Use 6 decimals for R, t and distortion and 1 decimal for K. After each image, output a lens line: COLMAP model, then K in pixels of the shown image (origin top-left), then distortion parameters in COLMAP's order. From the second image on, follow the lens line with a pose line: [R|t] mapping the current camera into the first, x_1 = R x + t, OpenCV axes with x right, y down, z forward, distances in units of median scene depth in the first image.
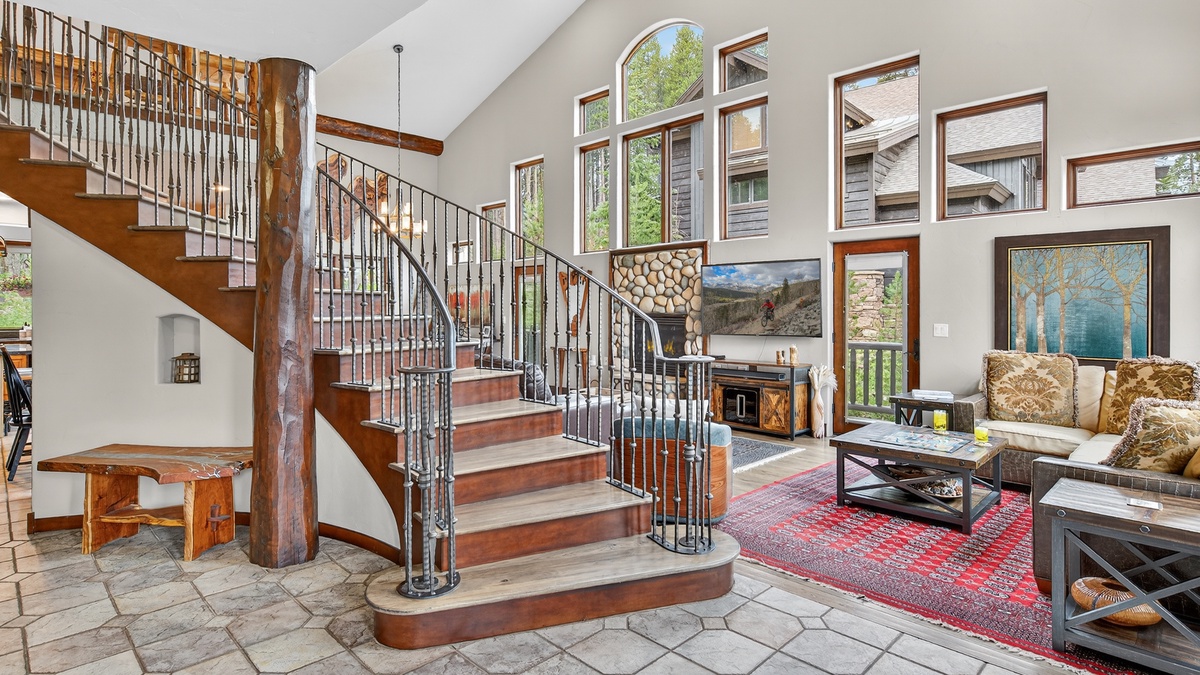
lens RADIAL K [[627.7, 0, 600.0], [0, 627.7, 337.5], [0, 0, 1]] dist [0.003933, 0.000409]
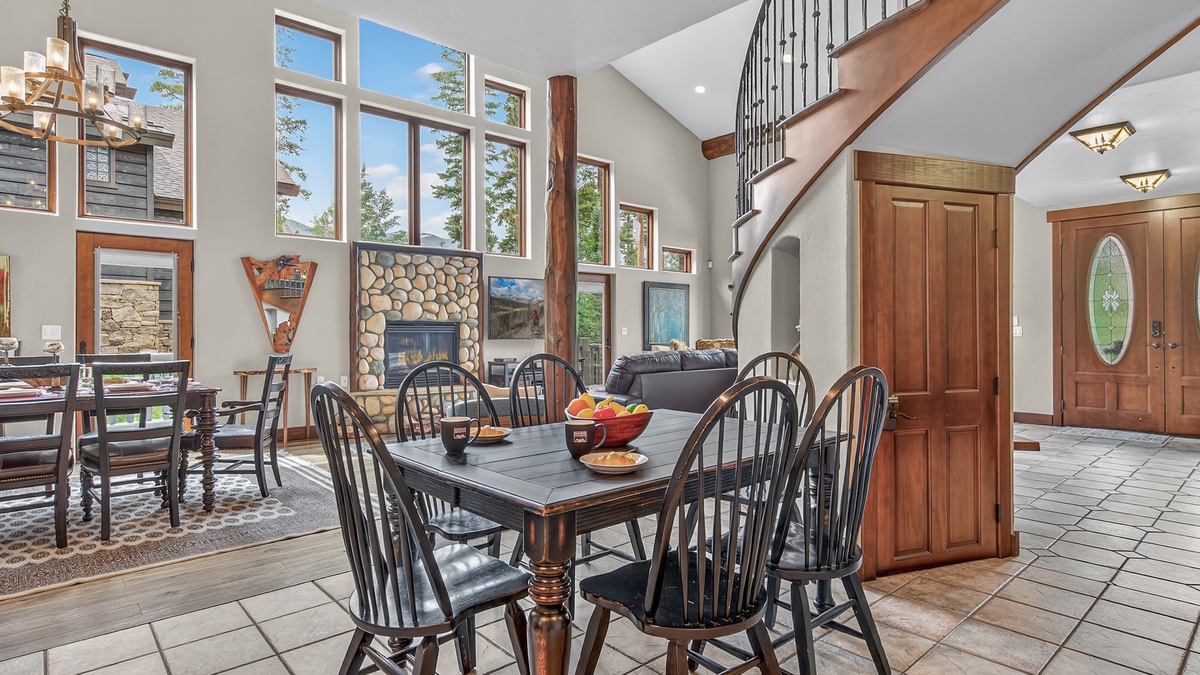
lens RADIAL K [[627.7, 0, 600.0], [0, 627.7, 337.5], [0, 0, 1]] dist [0.003933, 0.000409]
pose [[0.041497, -0.012589, 0.999059, -0.862570], [0.051751, 0.998605, 0.010433, -0.010460], [-0.997797, 0.051270, 0.042091, 0.732931]]
